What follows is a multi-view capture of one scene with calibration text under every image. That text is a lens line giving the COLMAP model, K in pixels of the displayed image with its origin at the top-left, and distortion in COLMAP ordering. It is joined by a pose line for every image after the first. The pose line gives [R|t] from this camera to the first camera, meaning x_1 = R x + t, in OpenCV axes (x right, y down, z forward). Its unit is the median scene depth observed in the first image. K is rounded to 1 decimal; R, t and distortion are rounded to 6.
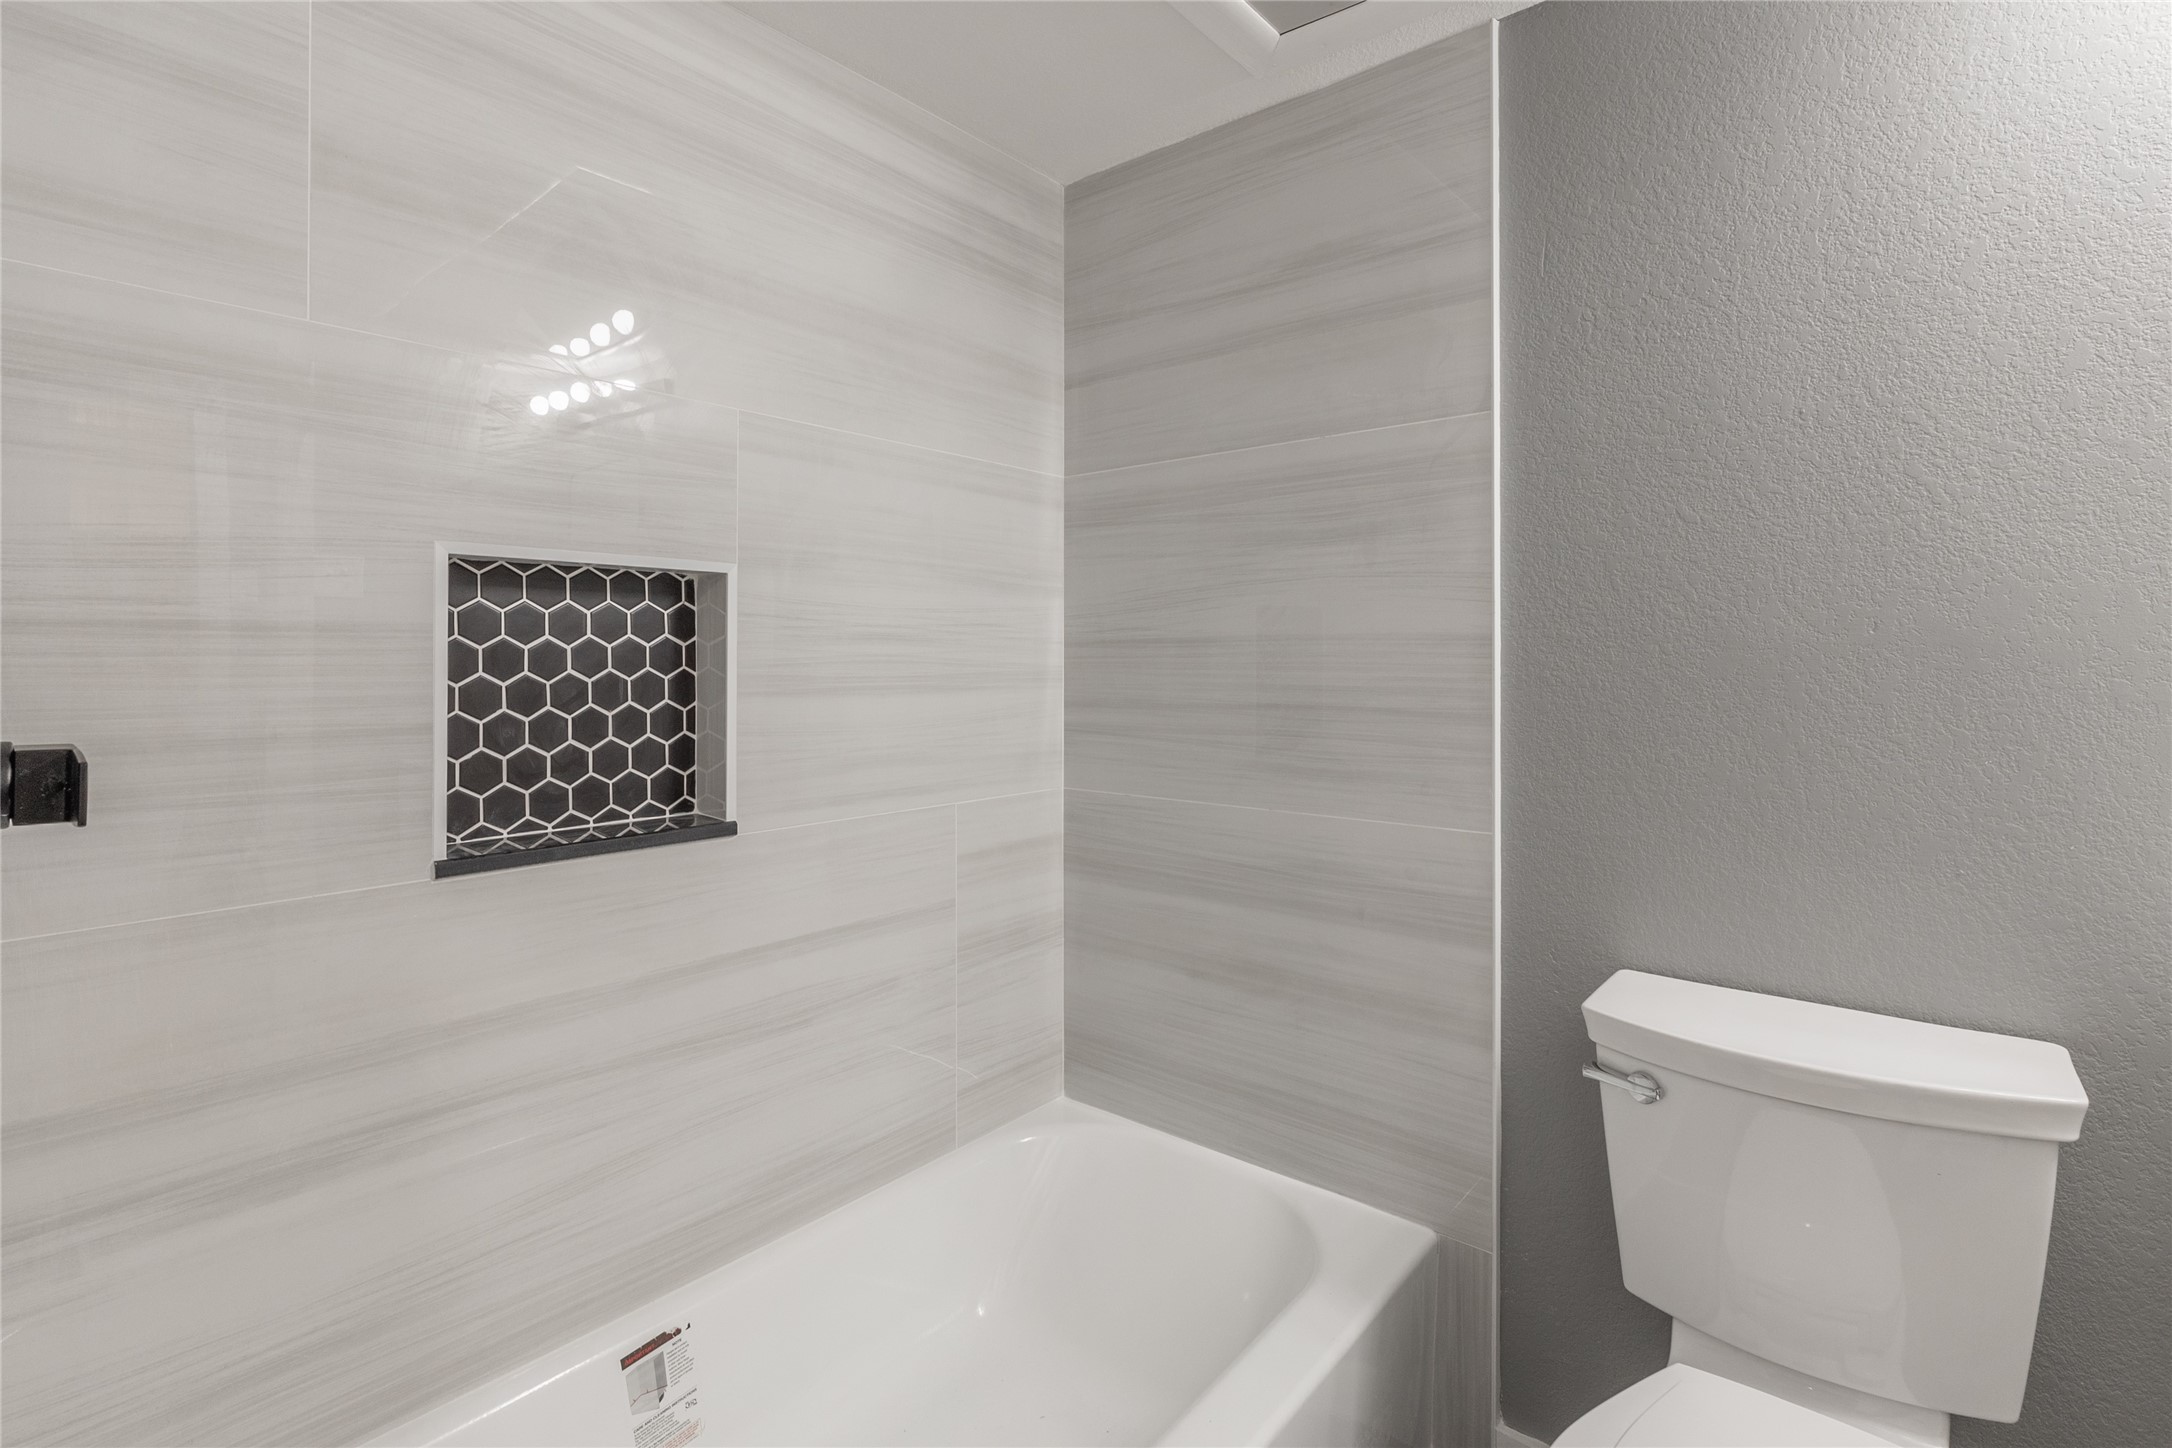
lens RADIAL K [[1027.5, 0, 1098.8], [0, 1027.5, 666.4], [0, 0, 1]] dist [-0.000991, -0.000997]
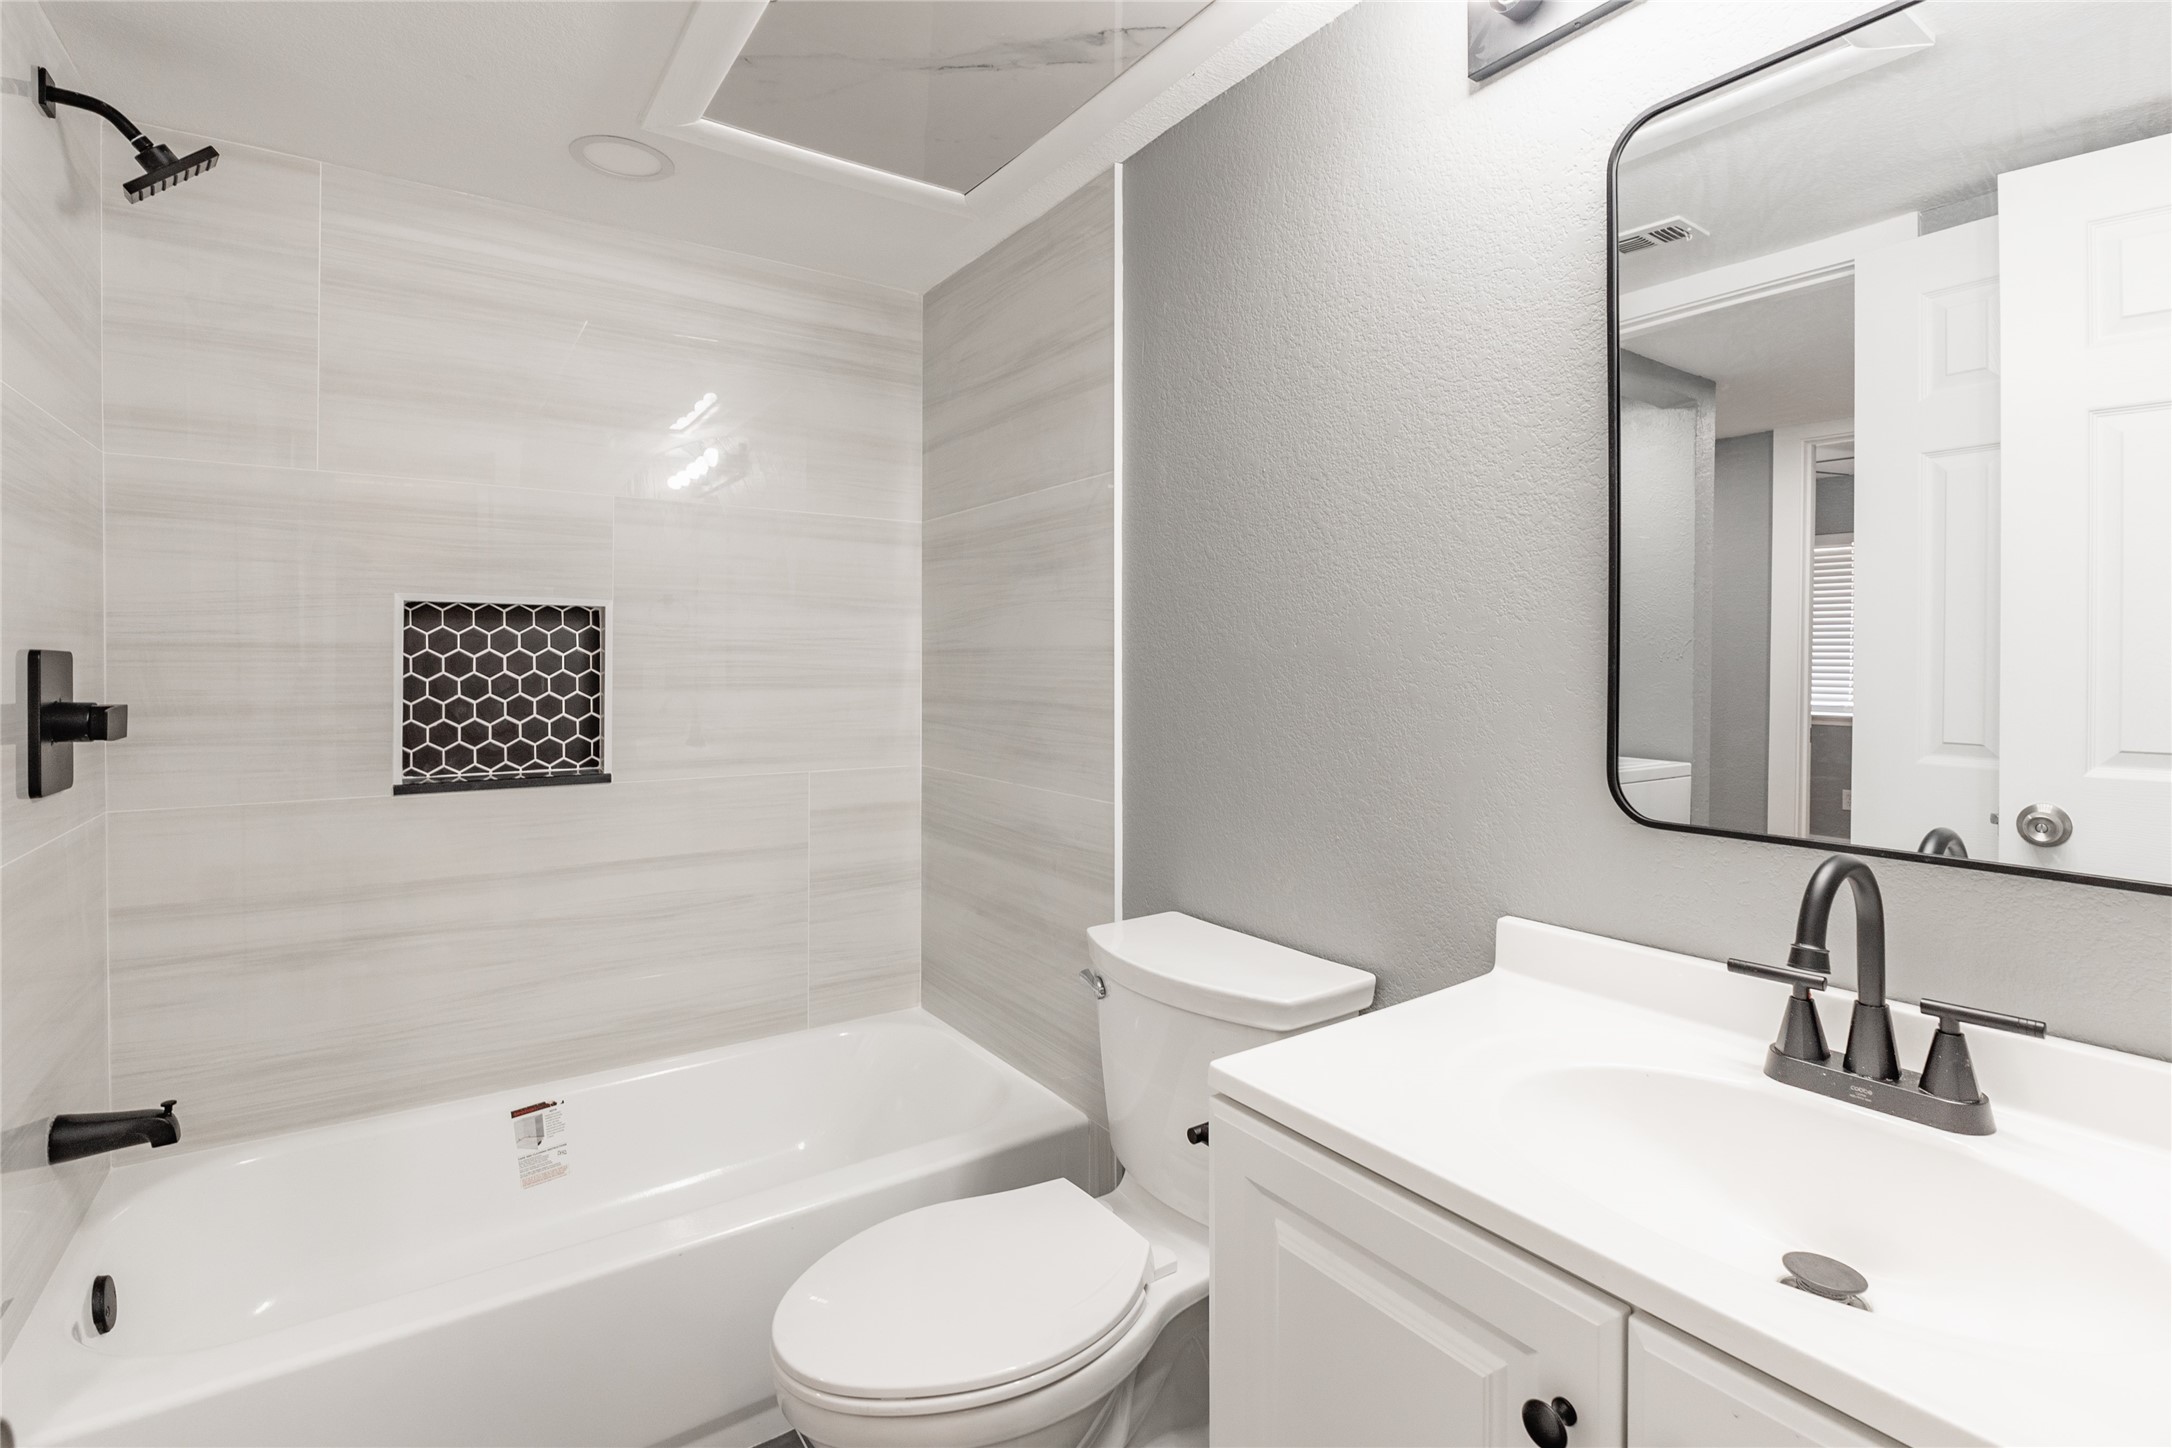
lens RADIAL K [[1027.5, 0, 1098.8], [0, 1027.5, 666.4], [0, 0, 1]] dist [-0.000991, -0.000997]
pose [[0.961345, 0.003776, -0.275321, 0.702197], [-0.004796, 0.999984, -0.003031, -0.002578], [0.275306, 0.004234, 0.961347, -0.222622]]
